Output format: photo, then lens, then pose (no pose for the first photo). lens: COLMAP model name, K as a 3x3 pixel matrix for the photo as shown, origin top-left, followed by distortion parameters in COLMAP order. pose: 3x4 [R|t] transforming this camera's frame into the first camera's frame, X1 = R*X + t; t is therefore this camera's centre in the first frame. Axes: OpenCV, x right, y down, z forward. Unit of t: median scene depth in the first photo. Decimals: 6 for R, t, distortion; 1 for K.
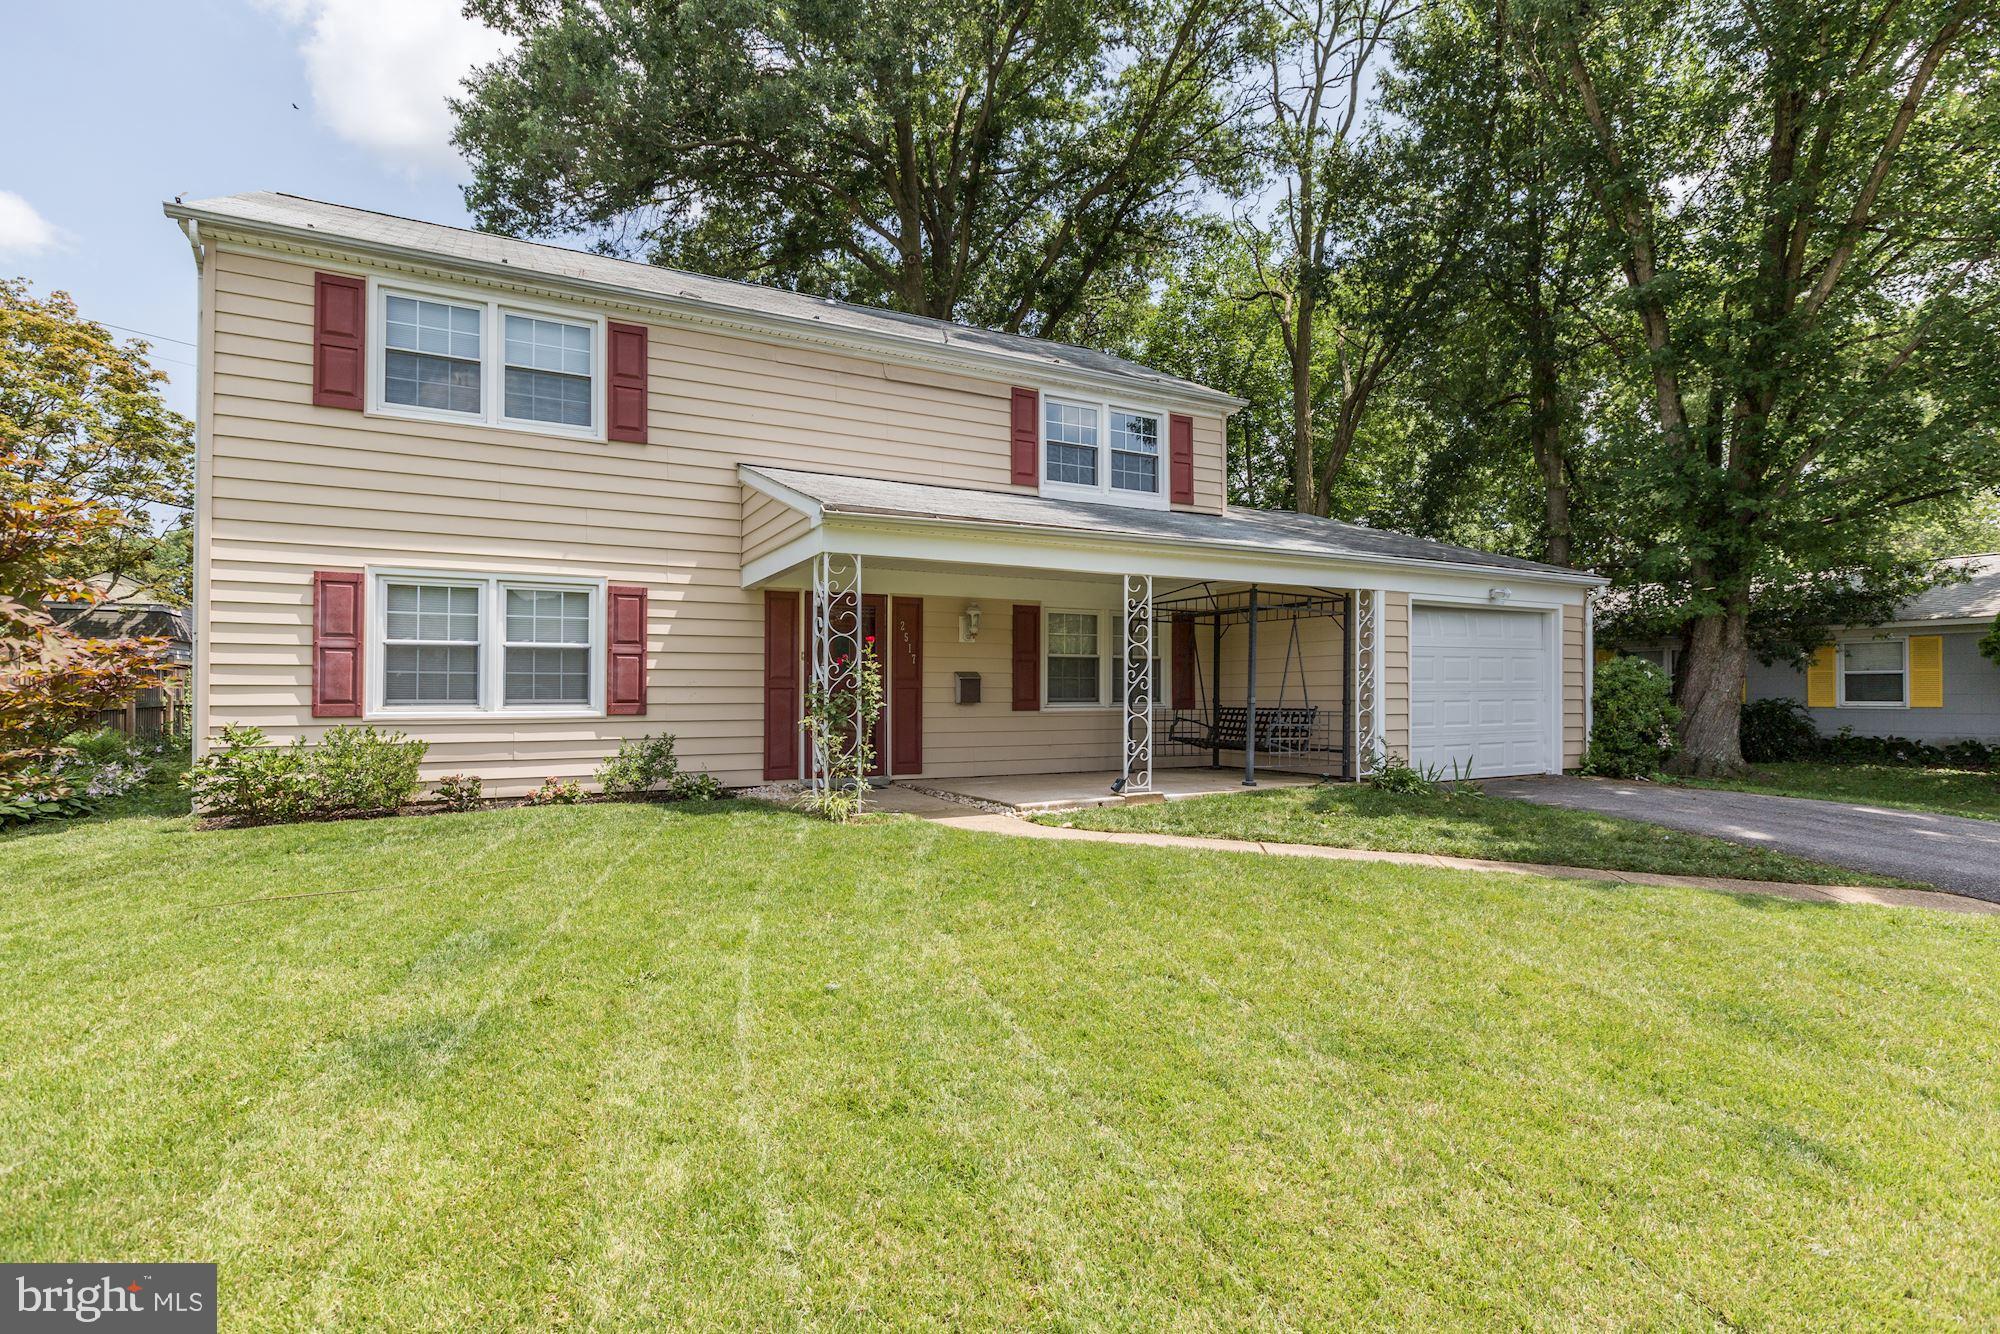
lens RADIAL K [[964.1, 0, 1003.0], [0, 964.1, 675.2], [0, 0, 1]] dist [-0.000822, -0.001299]
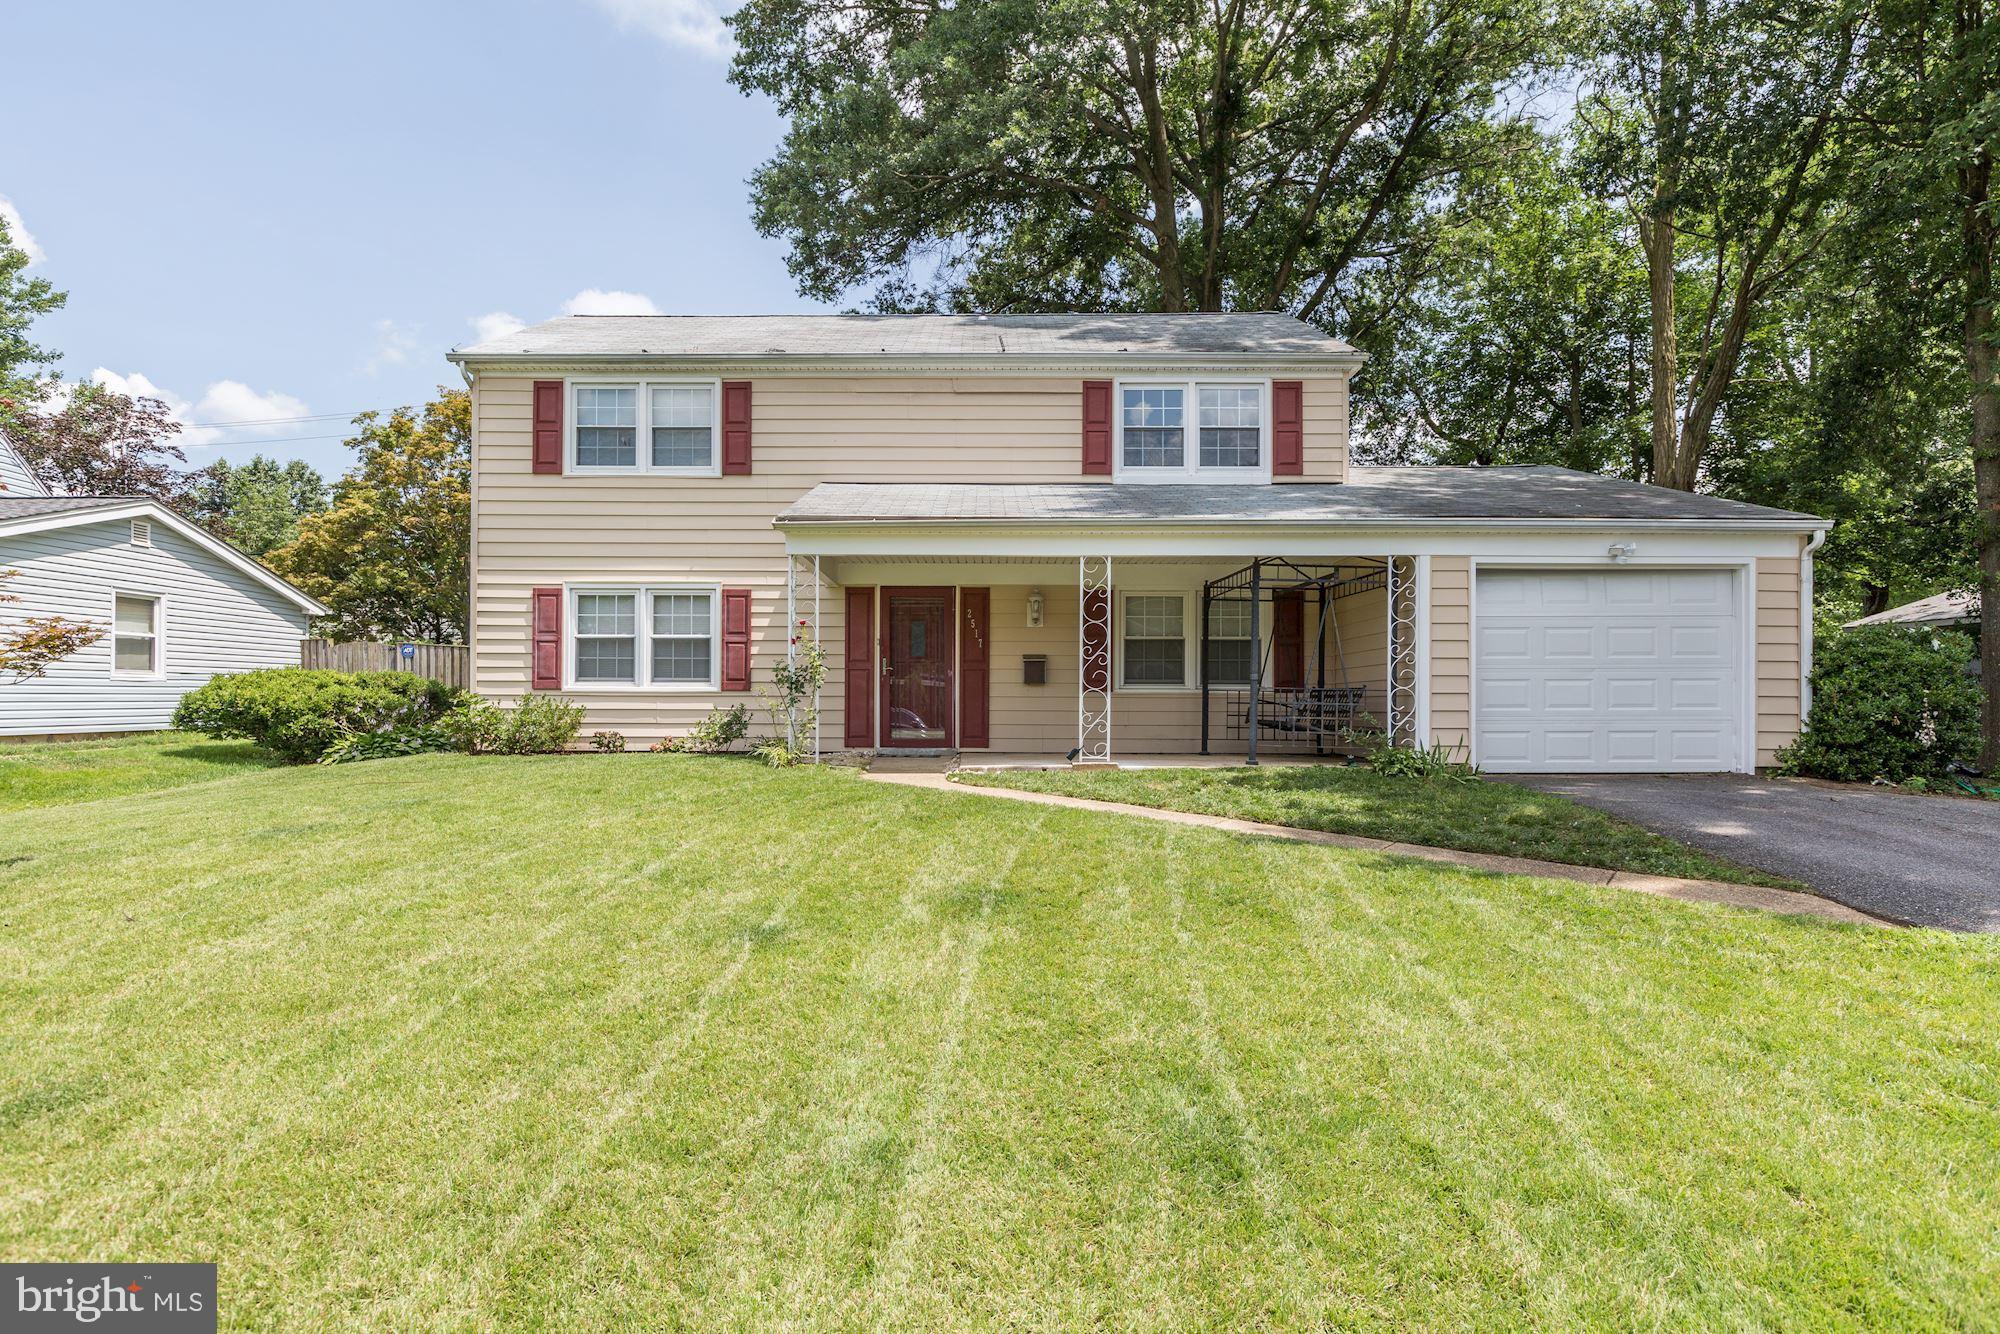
lens RADIAL K [[1077.9, 0, 1000.1], [0, 1077.9, 675.9], [0, 0, 1]] dist [0.000557, 0.000632]
pose [[0.882232, -0.007759, -0.470750, 0.576650], [0.004670, 0.999959, -0.007730, 0.034305], [0.470791, 0.004622, 0.882233, -0.083418]]
